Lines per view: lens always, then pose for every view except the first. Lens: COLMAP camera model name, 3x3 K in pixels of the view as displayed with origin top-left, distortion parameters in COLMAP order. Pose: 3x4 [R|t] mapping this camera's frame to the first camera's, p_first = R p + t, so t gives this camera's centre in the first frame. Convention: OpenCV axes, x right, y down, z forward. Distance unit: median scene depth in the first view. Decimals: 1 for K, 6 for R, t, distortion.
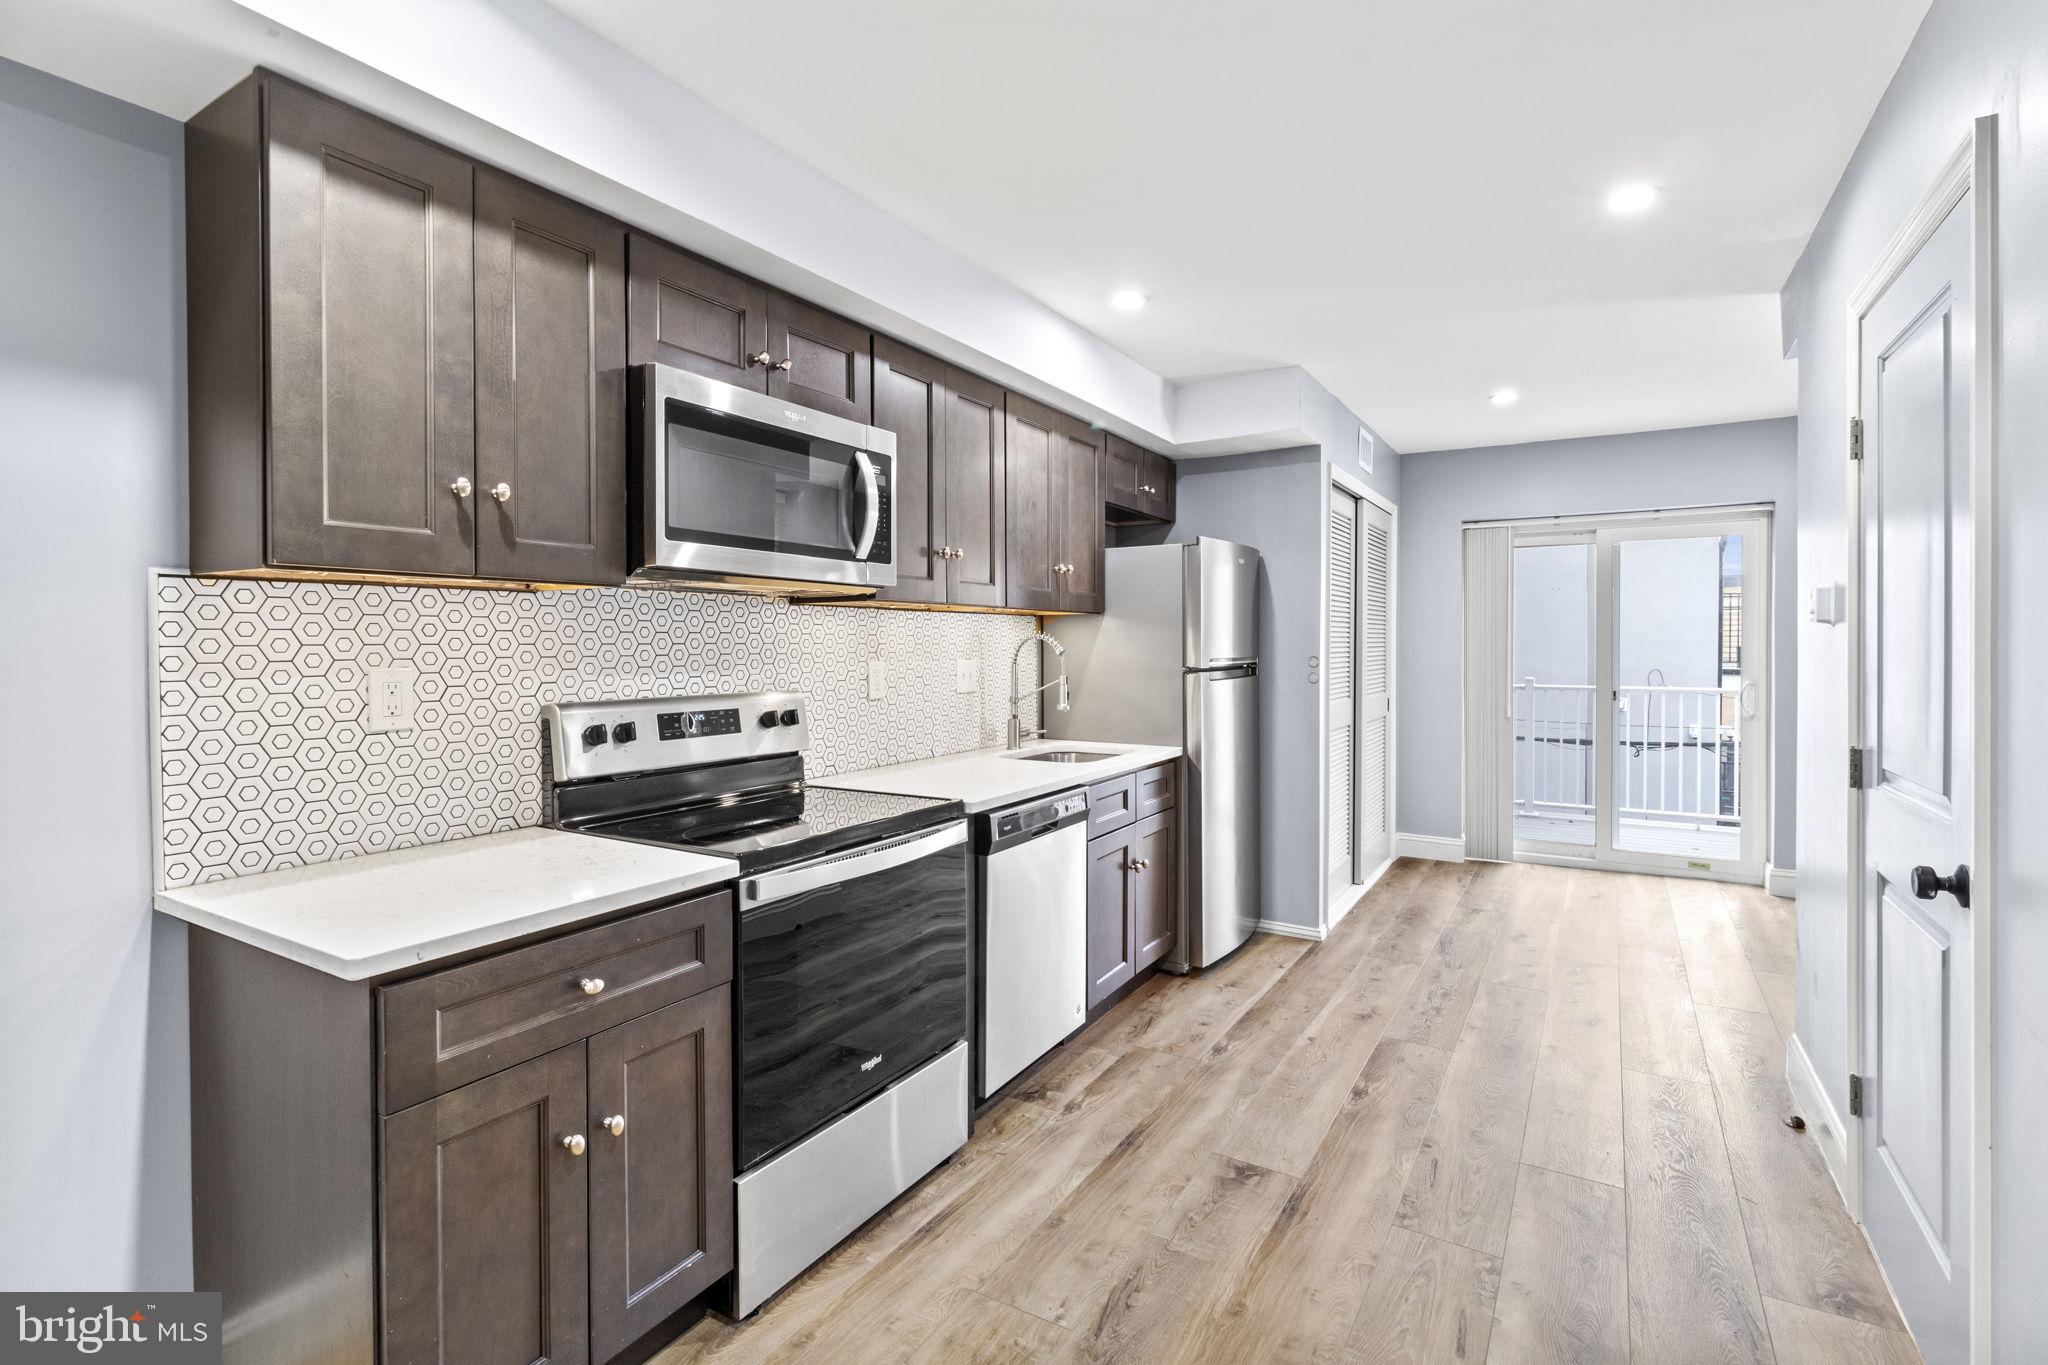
lens RADIAL K [[956.0, 0, 1014.2], [0, 956.0, 664.2], [0, 0, 1]] dist [-0.011344, -0.000458]
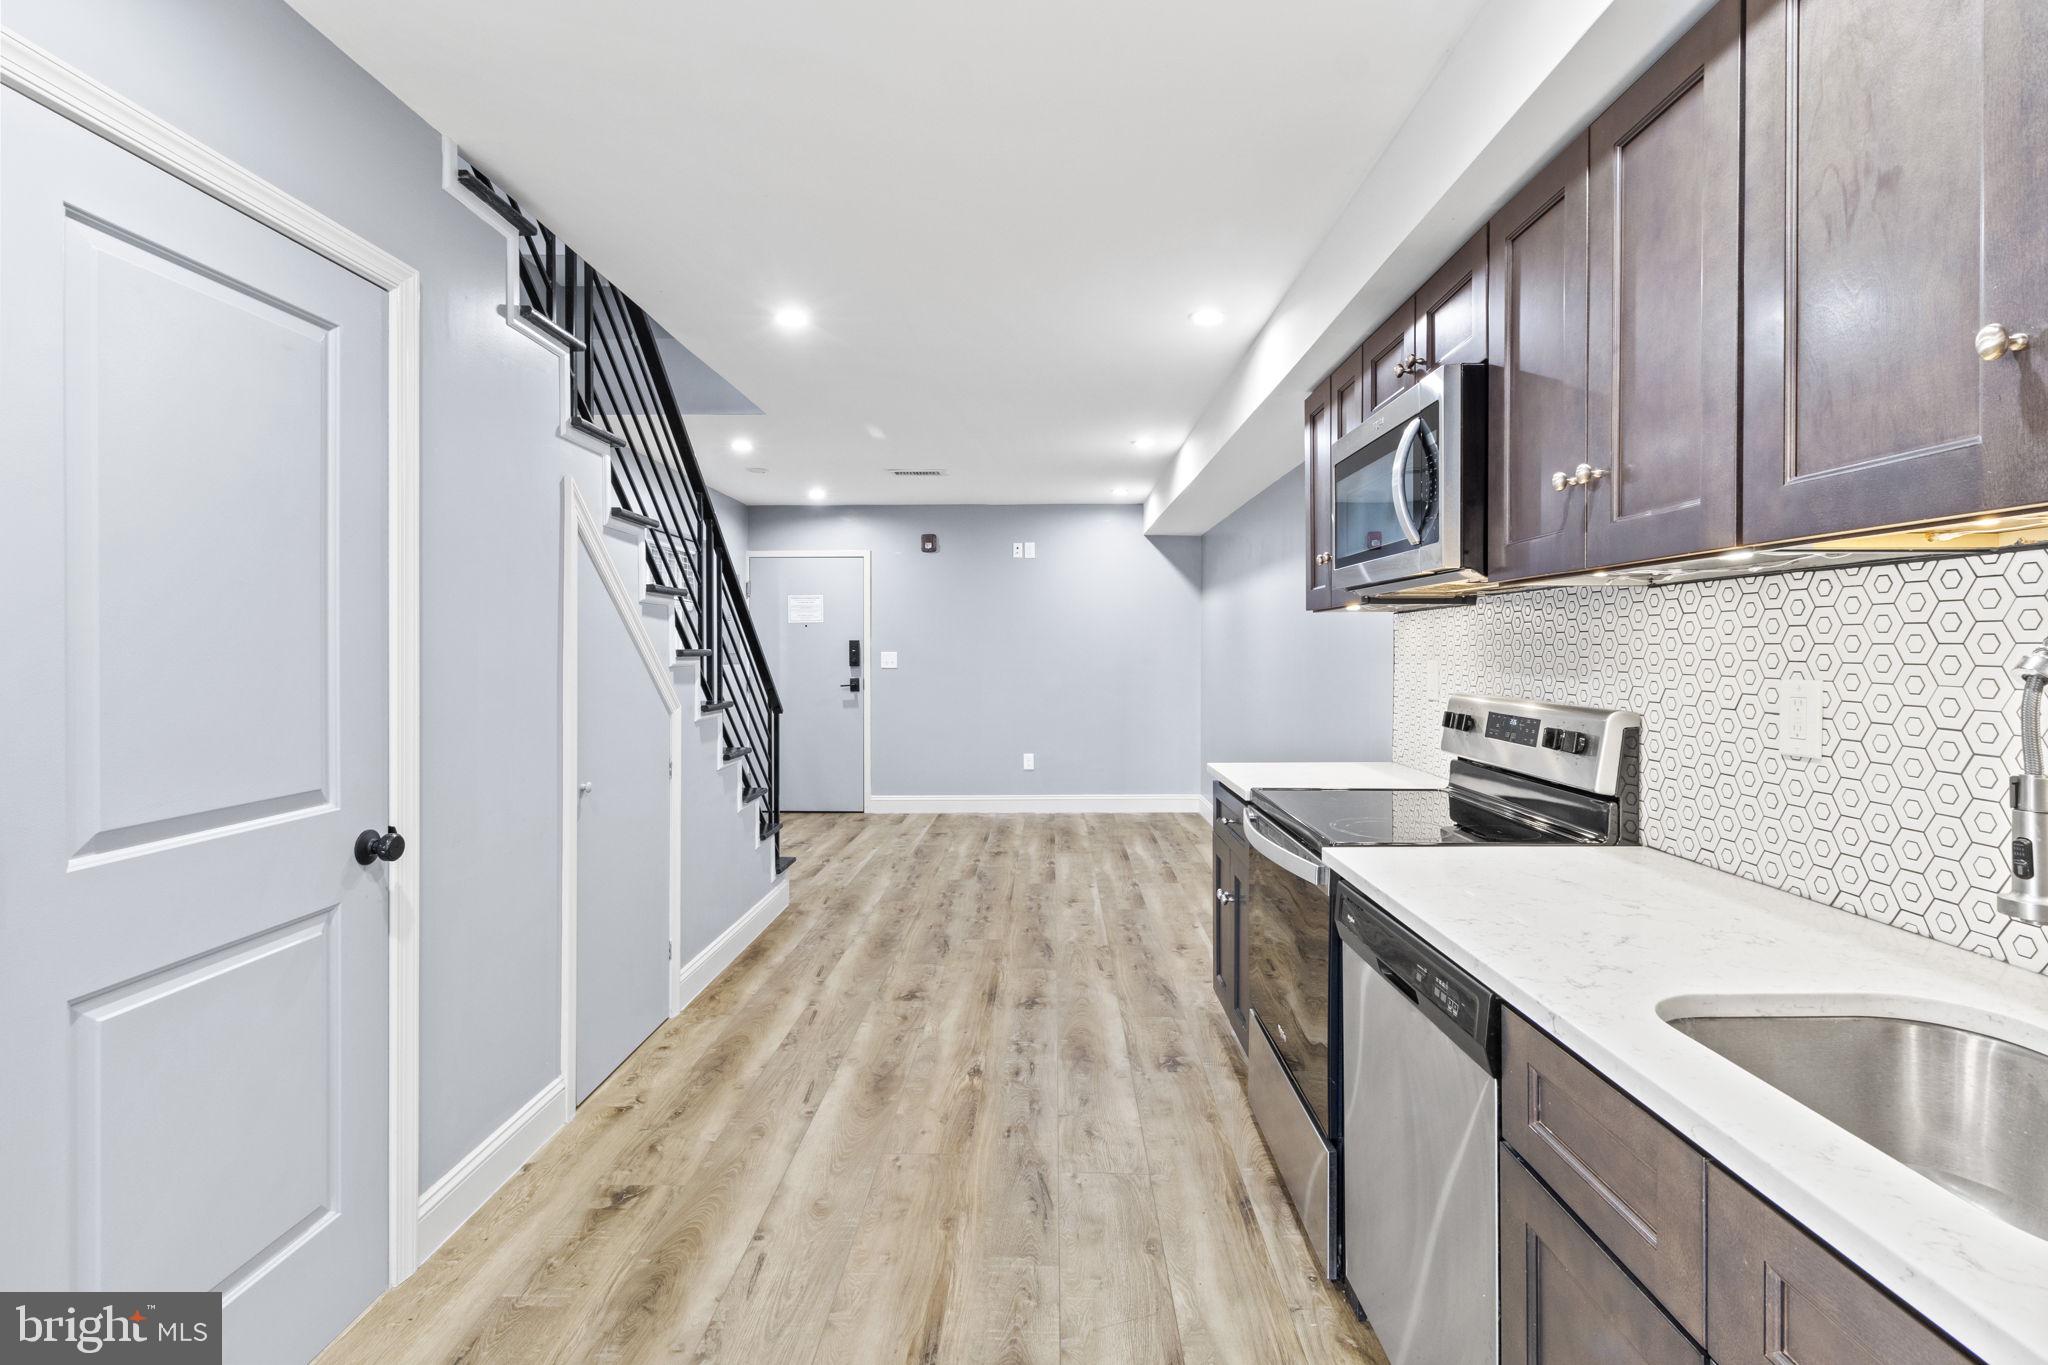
lens RADIAL K [[956.0, 0, 1030.2], [0, 956.0, 656.9], [0, 0, 1]] dist [-0.011344, -0.000458]
pose [[-0.860392, 0.011659, -0.509500, 0.469851], [-0.004434, 0.999529, 0.030361, -0.025856], [0.509614, 0.028382, -0.859935, 1.304015]]
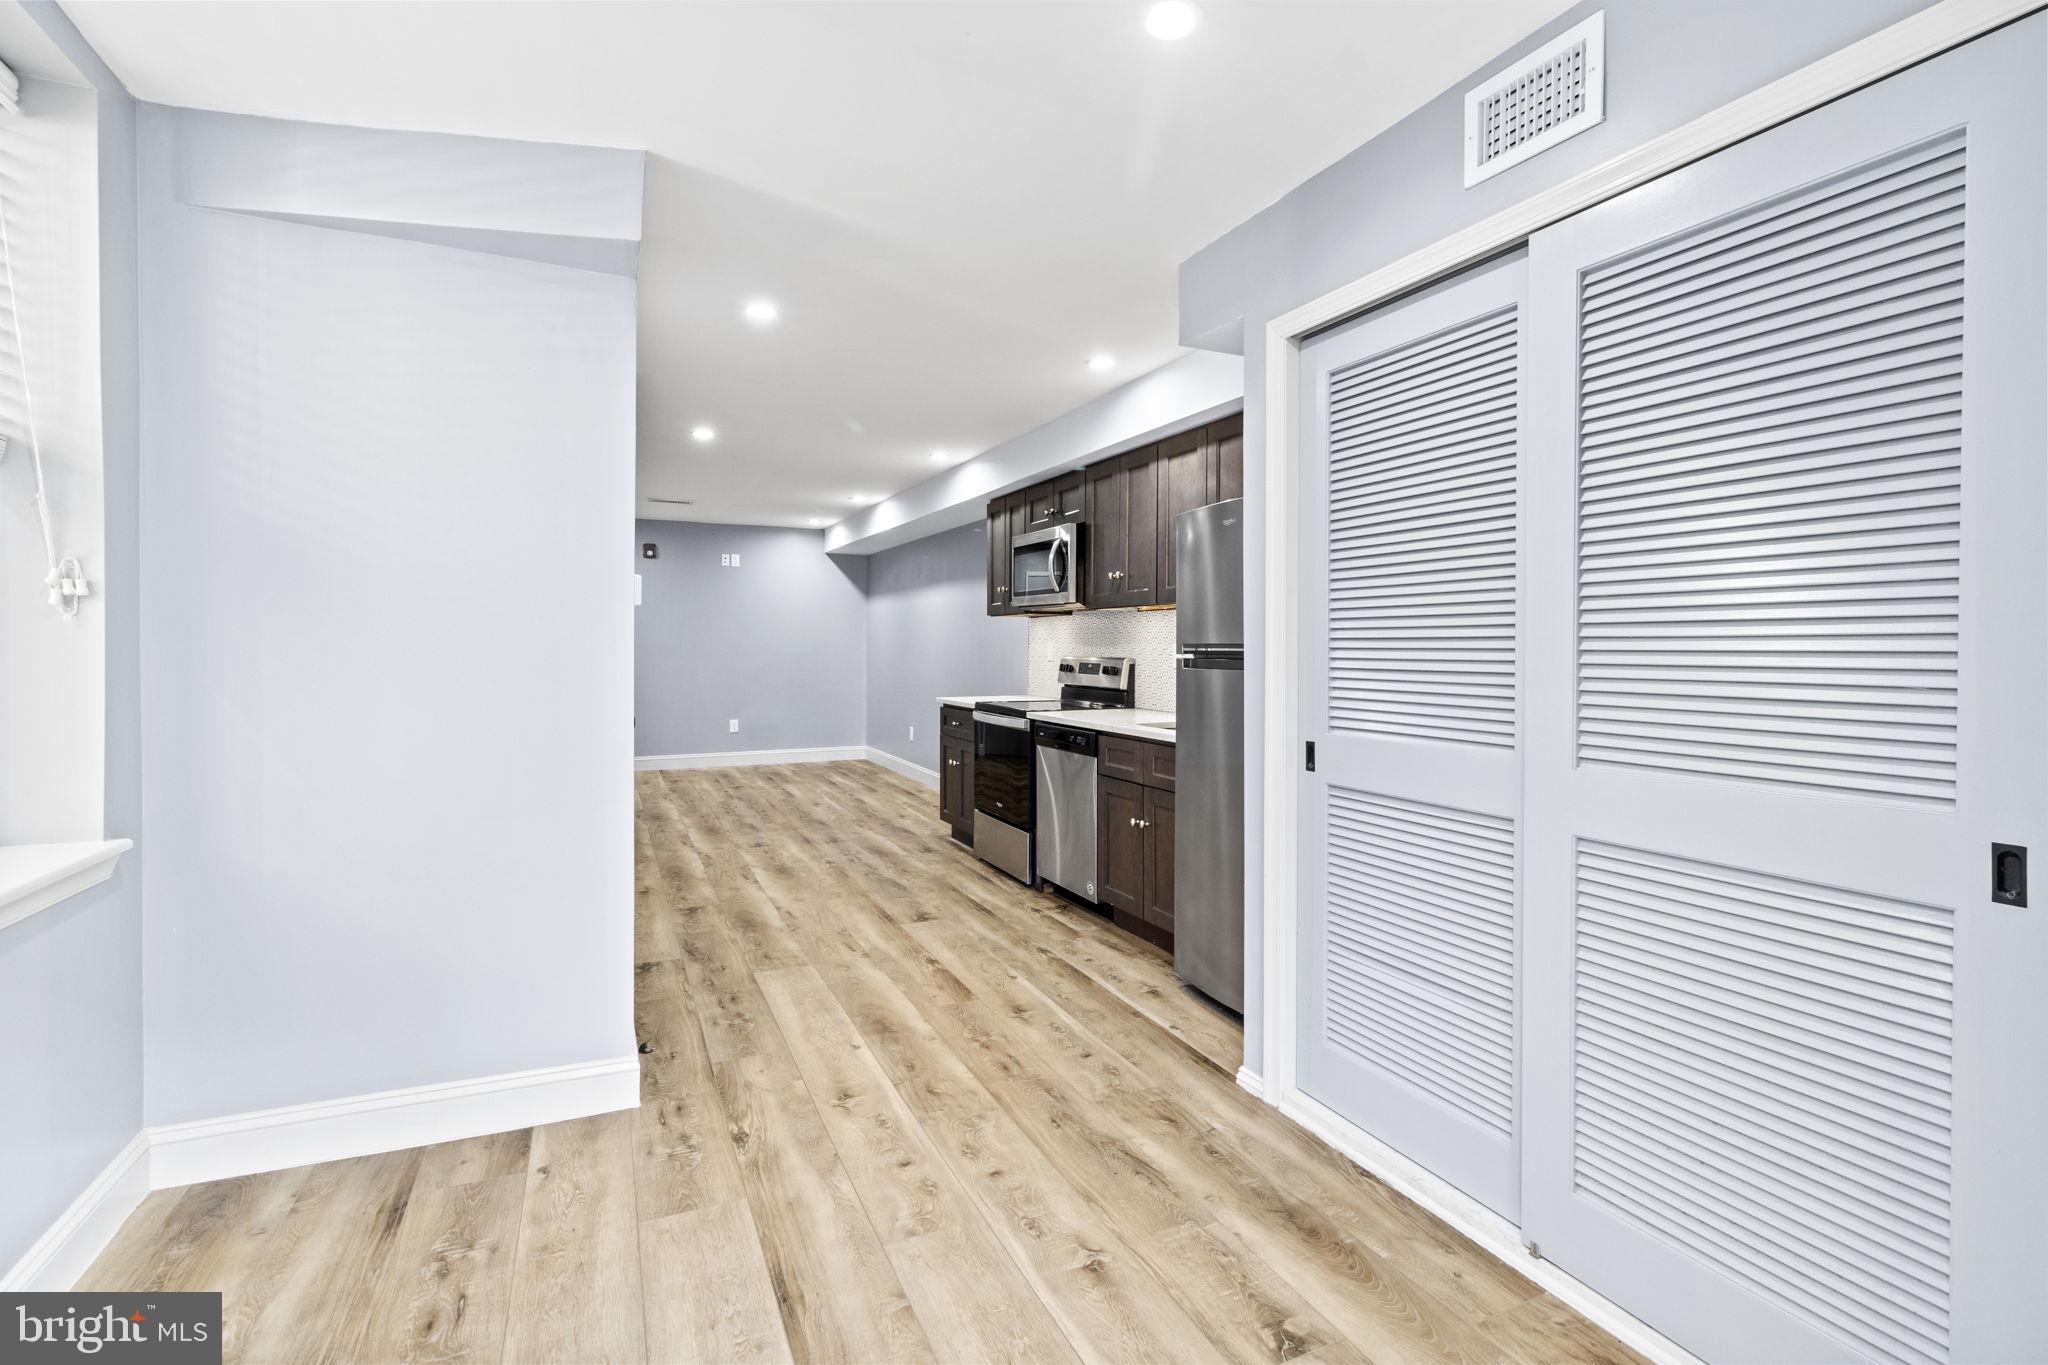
lens RADIAL K [[956.0, 0, 1030.1], [0, 956.0, 666.5], [0, 0, 1]] dist [-0.011344, -0.000458]
pose [[-0.557121, 0.019787, -0.830196, 1.336252], [-0.021411, 0.999042, 0.038179, -0.017707], [0.830155, 0.039045, -0.556163, 1.770933]]
